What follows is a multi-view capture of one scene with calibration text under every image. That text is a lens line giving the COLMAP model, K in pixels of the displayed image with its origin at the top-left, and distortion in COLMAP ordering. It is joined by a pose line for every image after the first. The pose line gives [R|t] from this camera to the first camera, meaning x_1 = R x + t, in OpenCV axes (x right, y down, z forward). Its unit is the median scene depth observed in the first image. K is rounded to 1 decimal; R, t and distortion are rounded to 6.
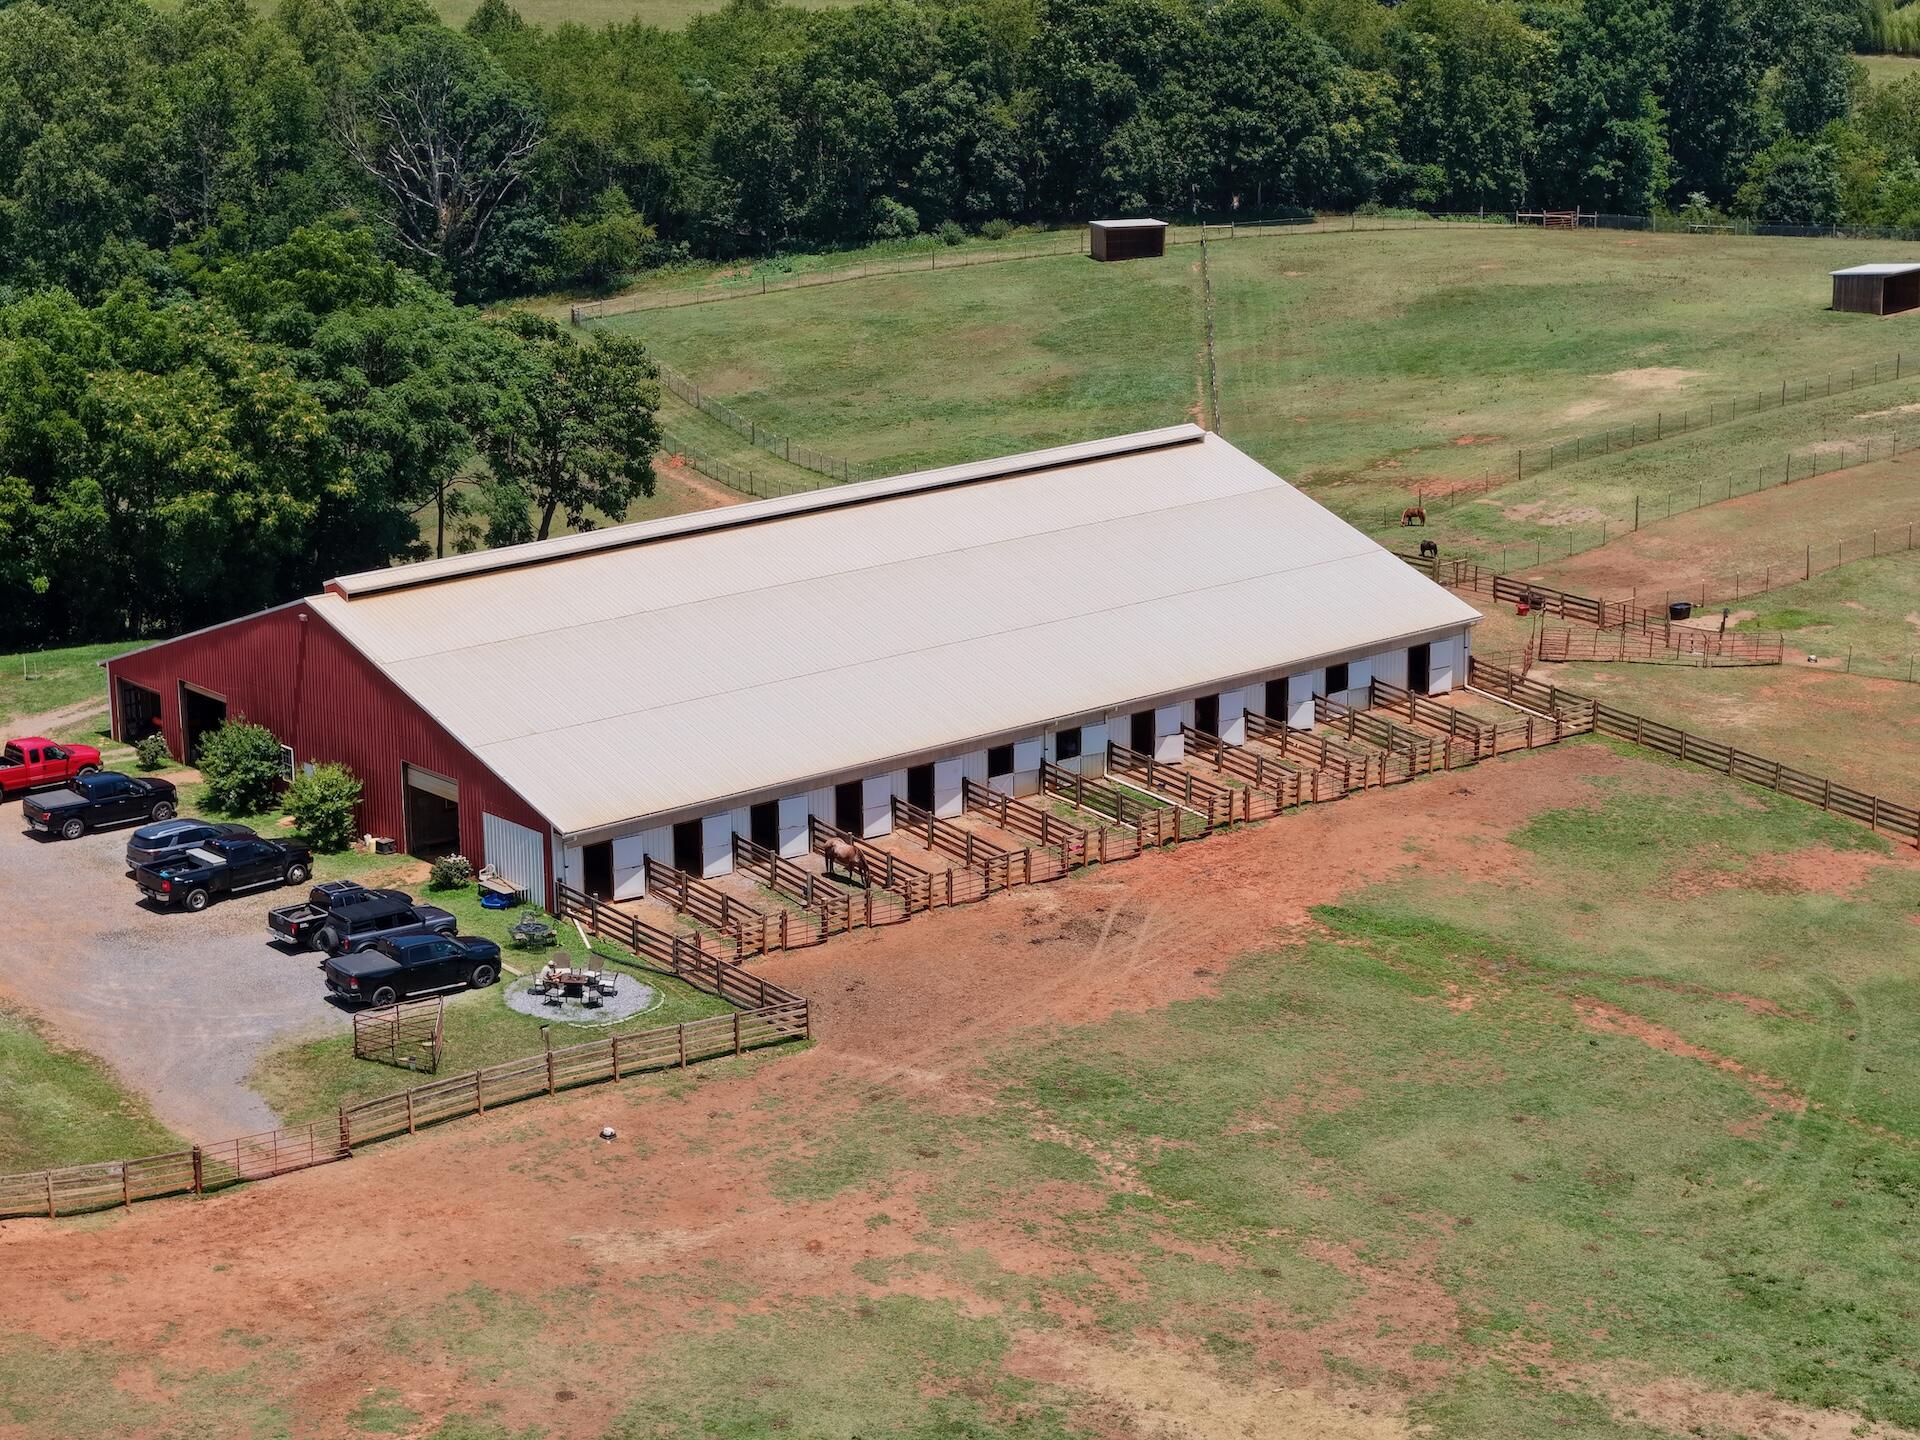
lens RADIAL K [[3960.1, 0, 927.0], [0, 3960.1, 724.1], [0, 0, 1]] dist [-0.256321, 1.447017]
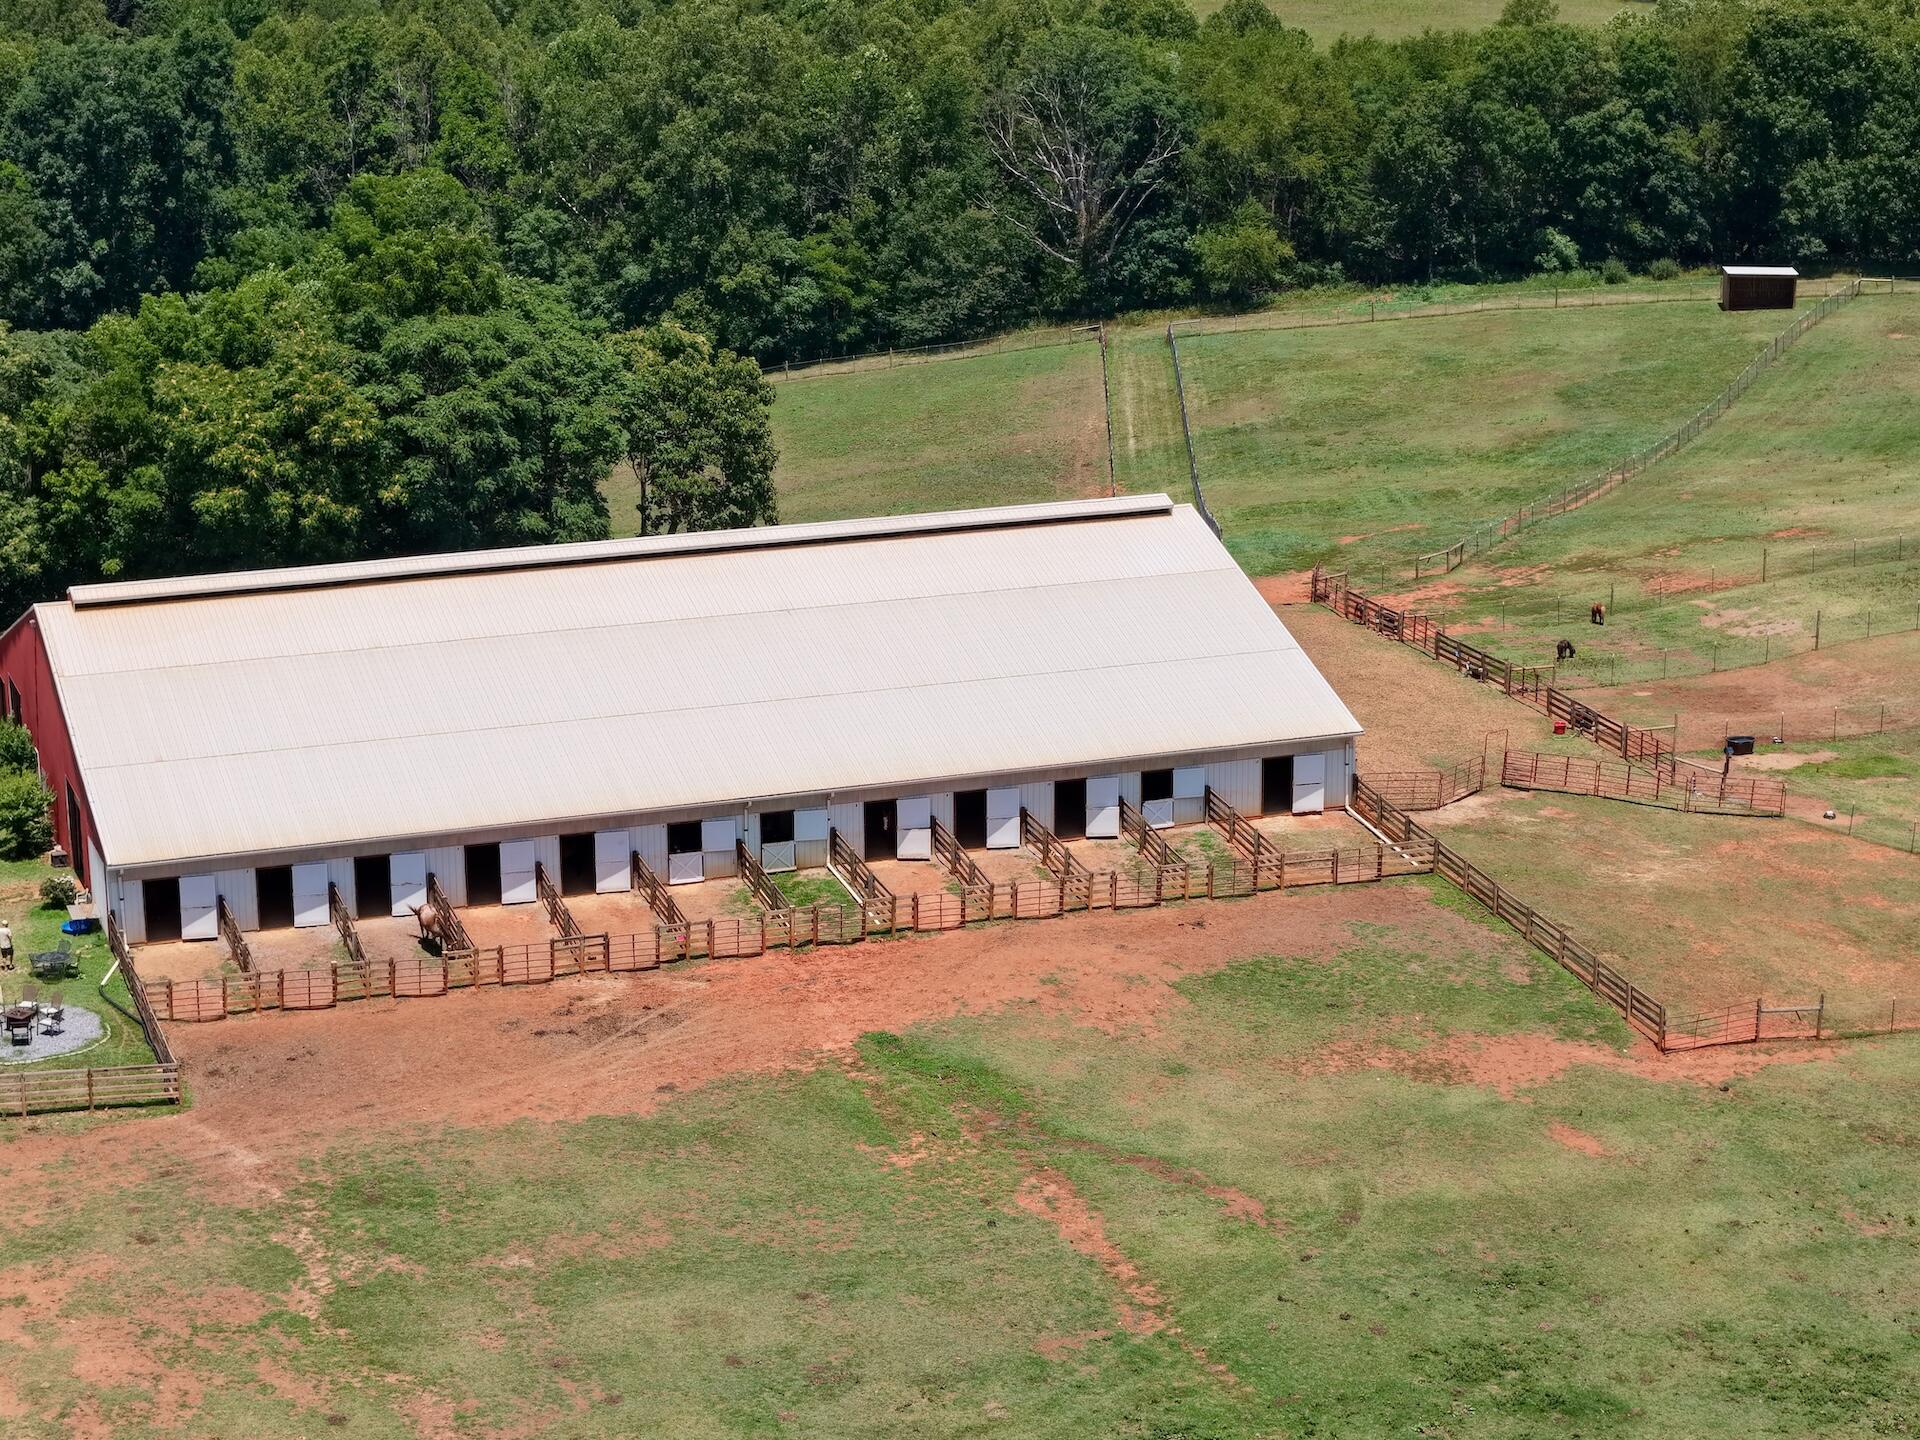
lens RADIAL K [[3960.1, 0, 927.0], [0, 3960.1, 724.1], [0, 0, 1]] dist [-0.256321, 1.447017]
pose [[0.937238, 0.092987, -0.336064, 0.317324], [-0.092119, 0.995575, 0.018562, -0.033133], [0.336303, 0.013561, 0.941656, 0.109659]]
